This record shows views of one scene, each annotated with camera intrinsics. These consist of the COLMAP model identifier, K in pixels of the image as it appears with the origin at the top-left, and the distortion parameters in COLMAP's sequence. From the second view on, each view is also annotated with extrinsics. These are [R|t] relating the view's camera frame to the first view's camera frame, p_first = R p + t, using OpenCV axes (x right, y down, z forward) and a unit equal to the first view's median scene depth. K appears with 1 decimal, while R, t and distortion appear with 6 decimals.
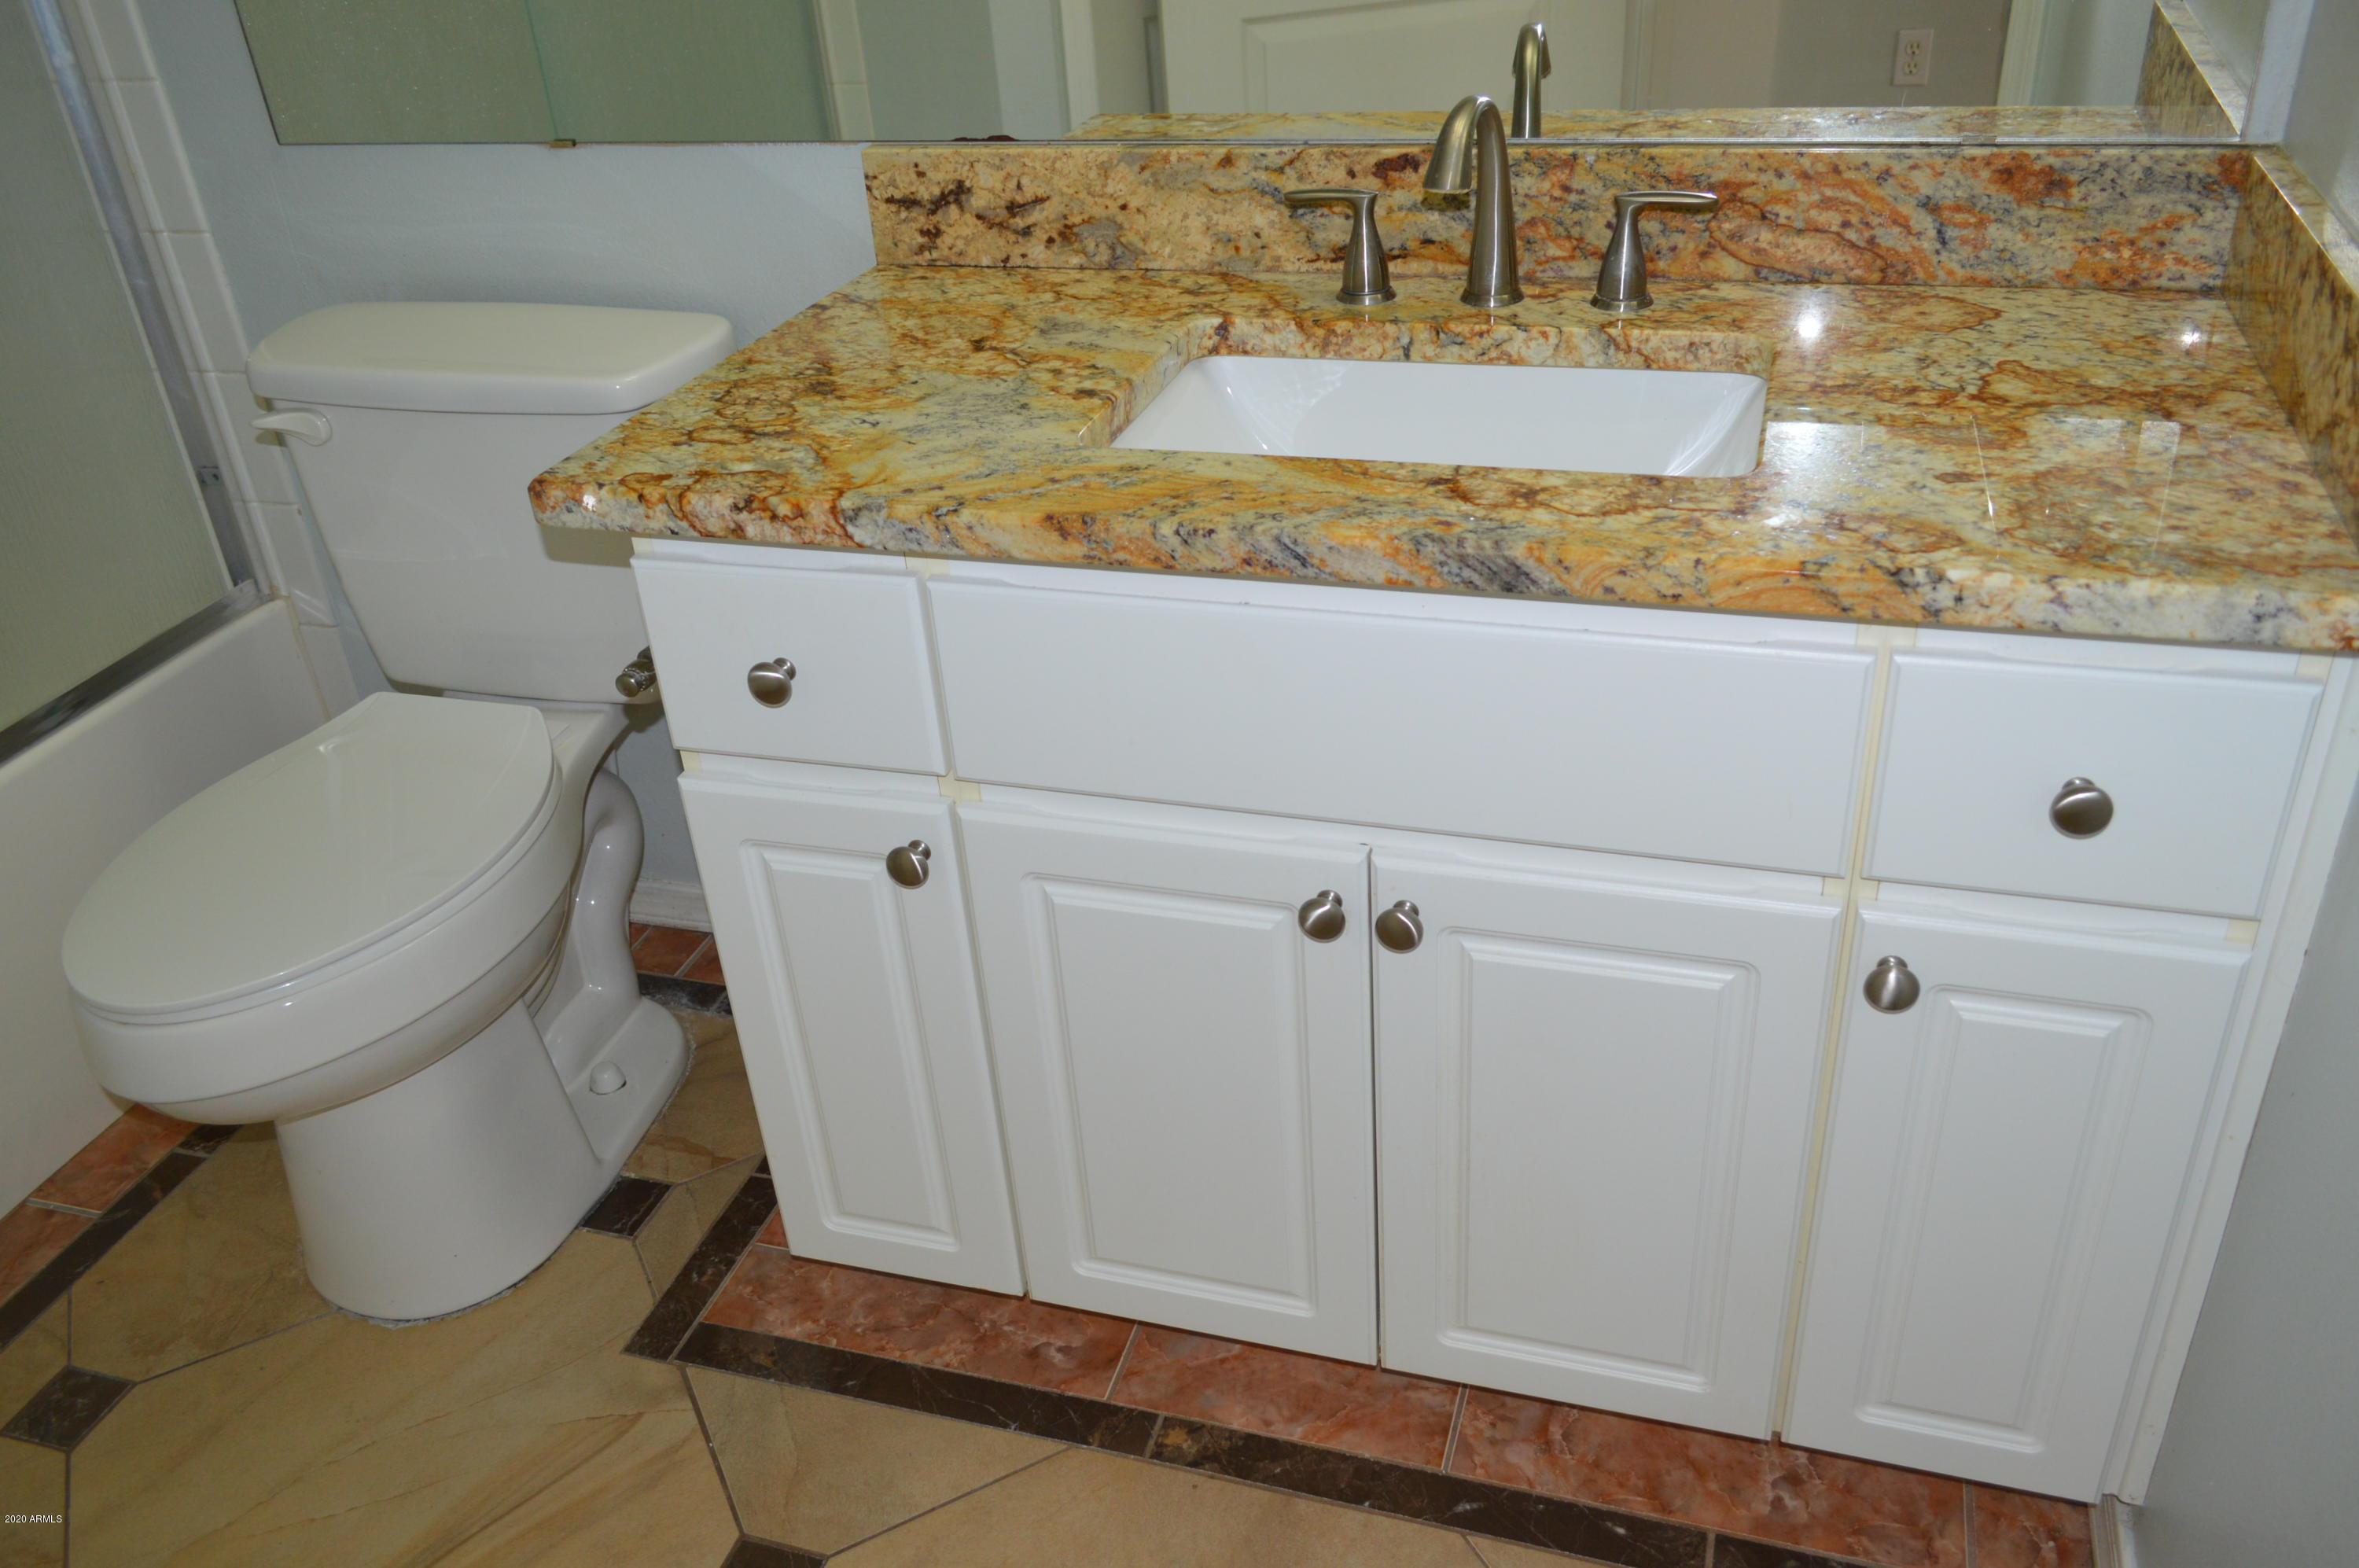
lens RADIAL K [[1858.6, 0, 1181.8], [0, 1858.6, 777.9], [0, 0, 1]] dist [-0.012687, 0.004063]
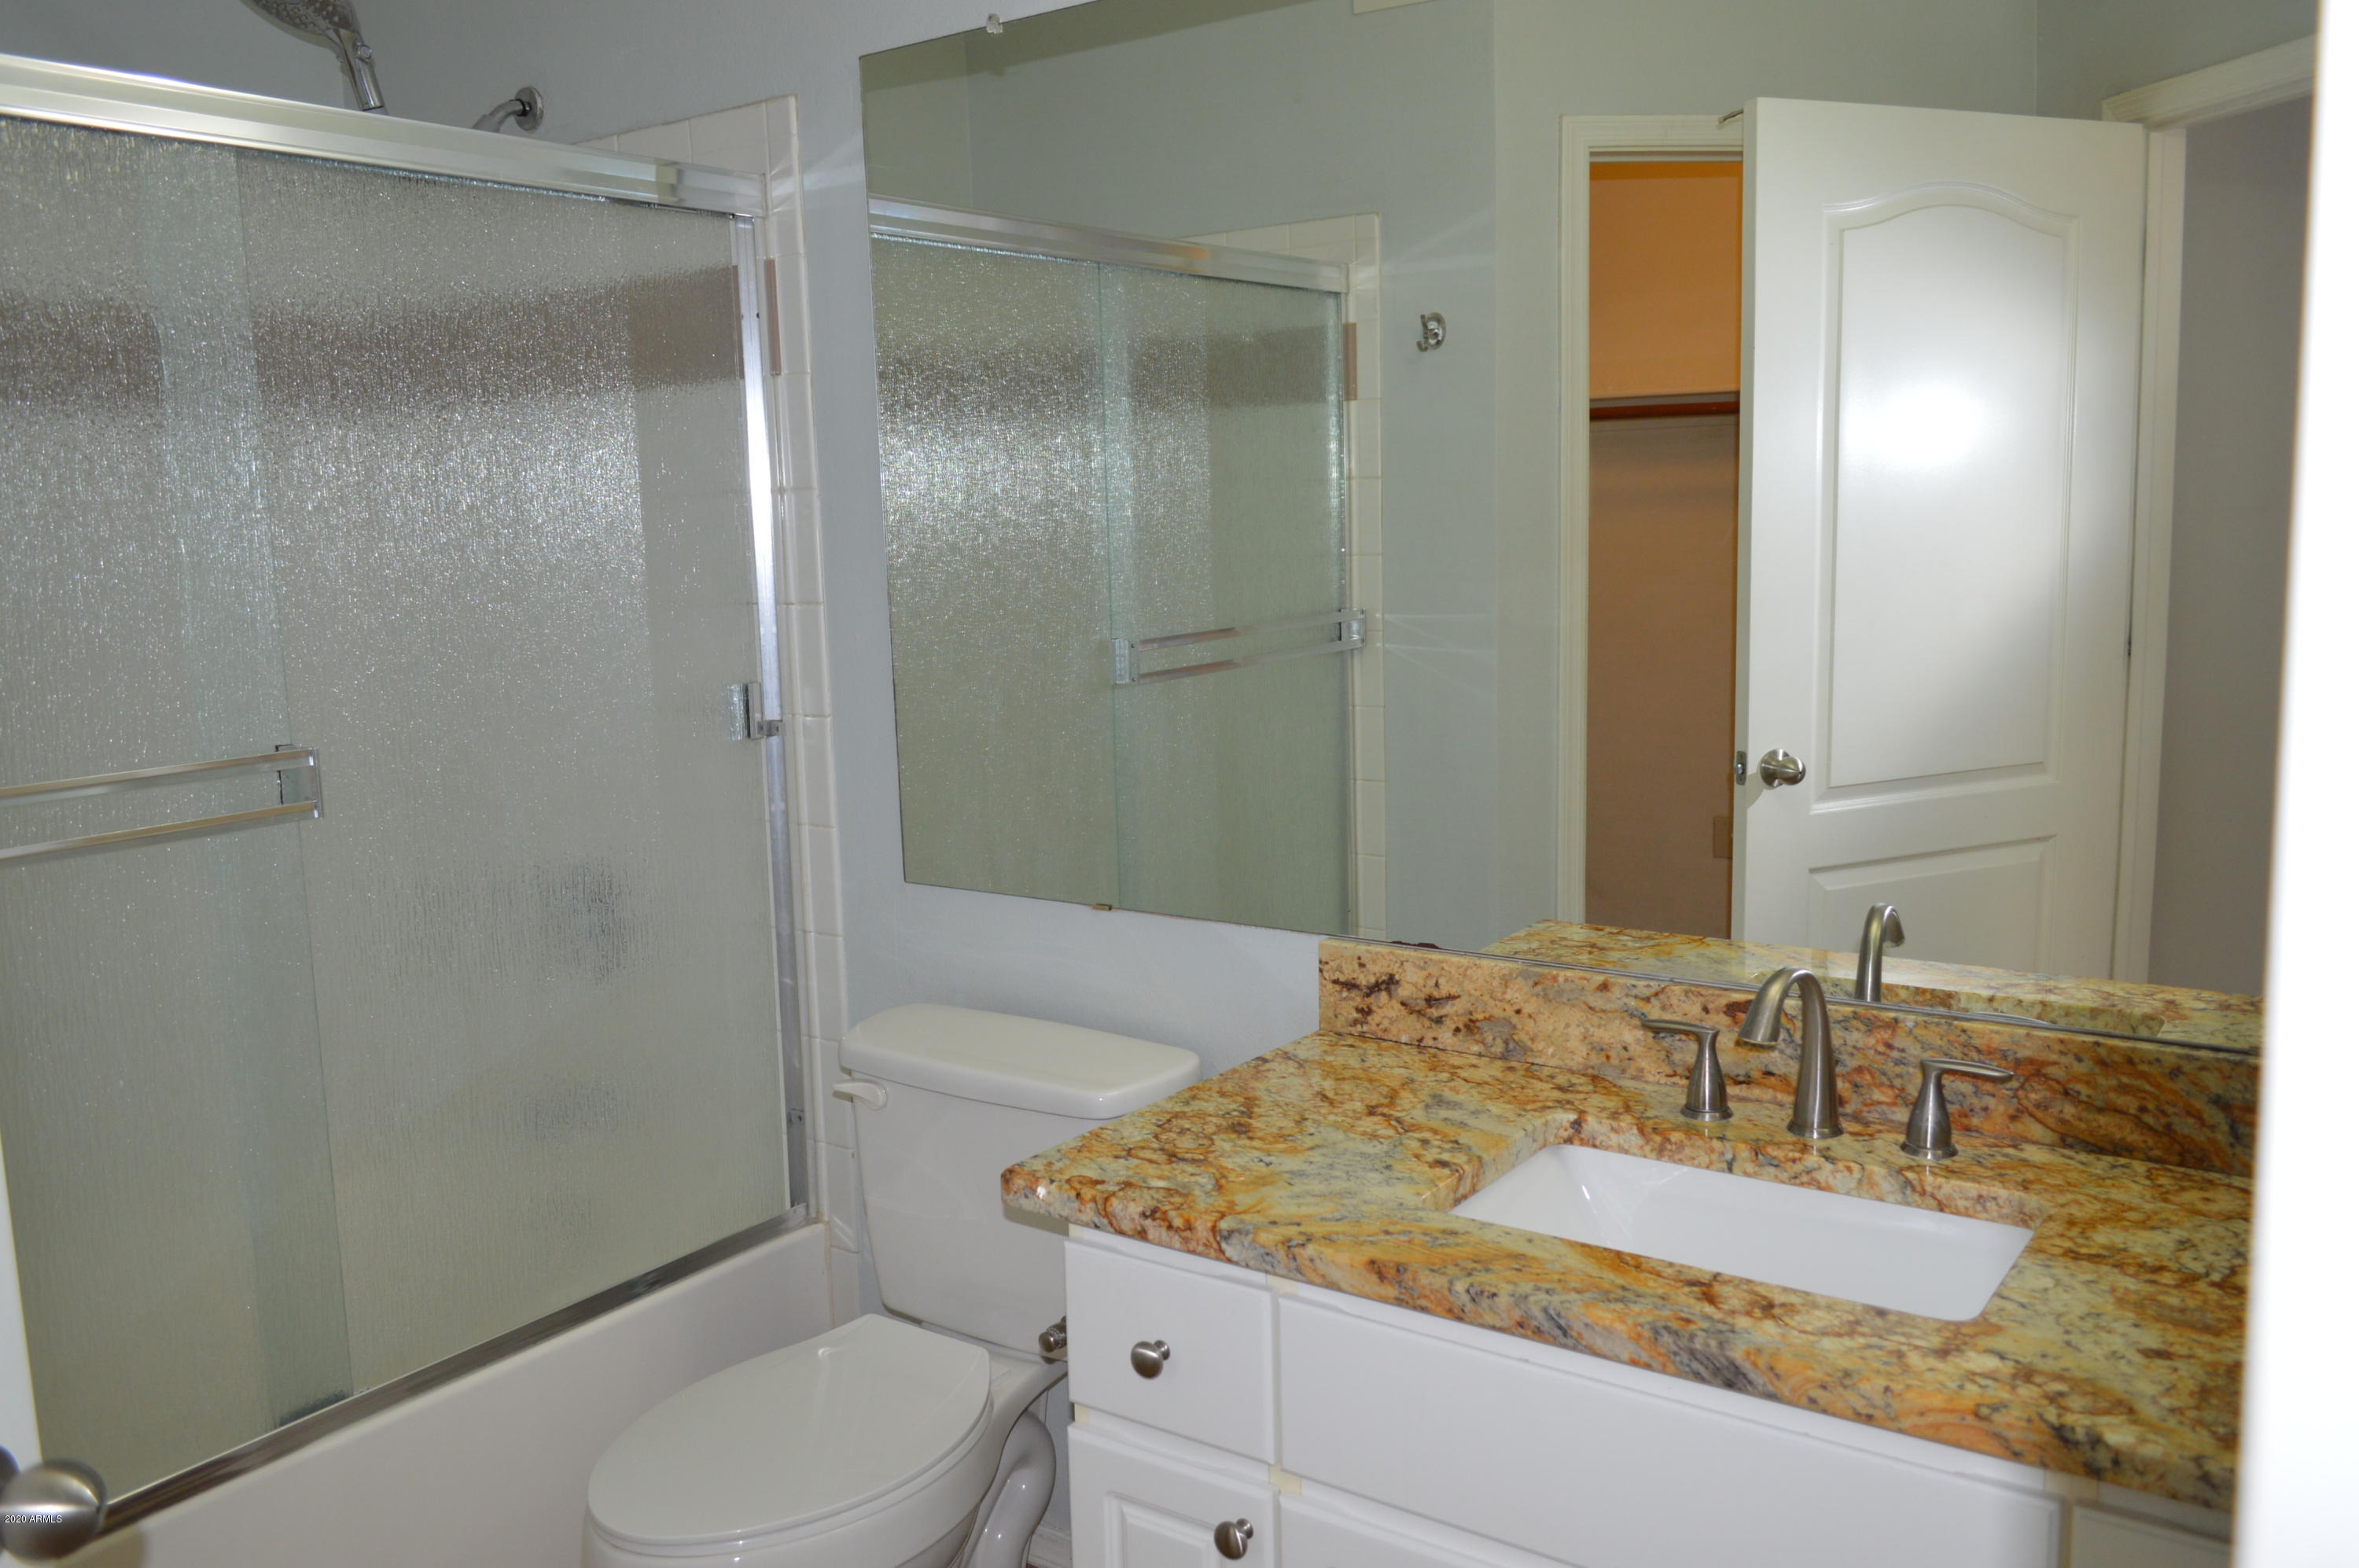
lens RADIAL K [[1858.6, 0, 1181.8], [0, 1858.6, 777.9], [0, 0, 1]] dist [-0.012687, 0.004063]
pose [[0.950462, 0.083240, -0.299487, 0.124410], [-0.187969, 0.921270, -0.340484, 0.007912], [0.247566, 0.379912, 0.891279, -0.220648]]
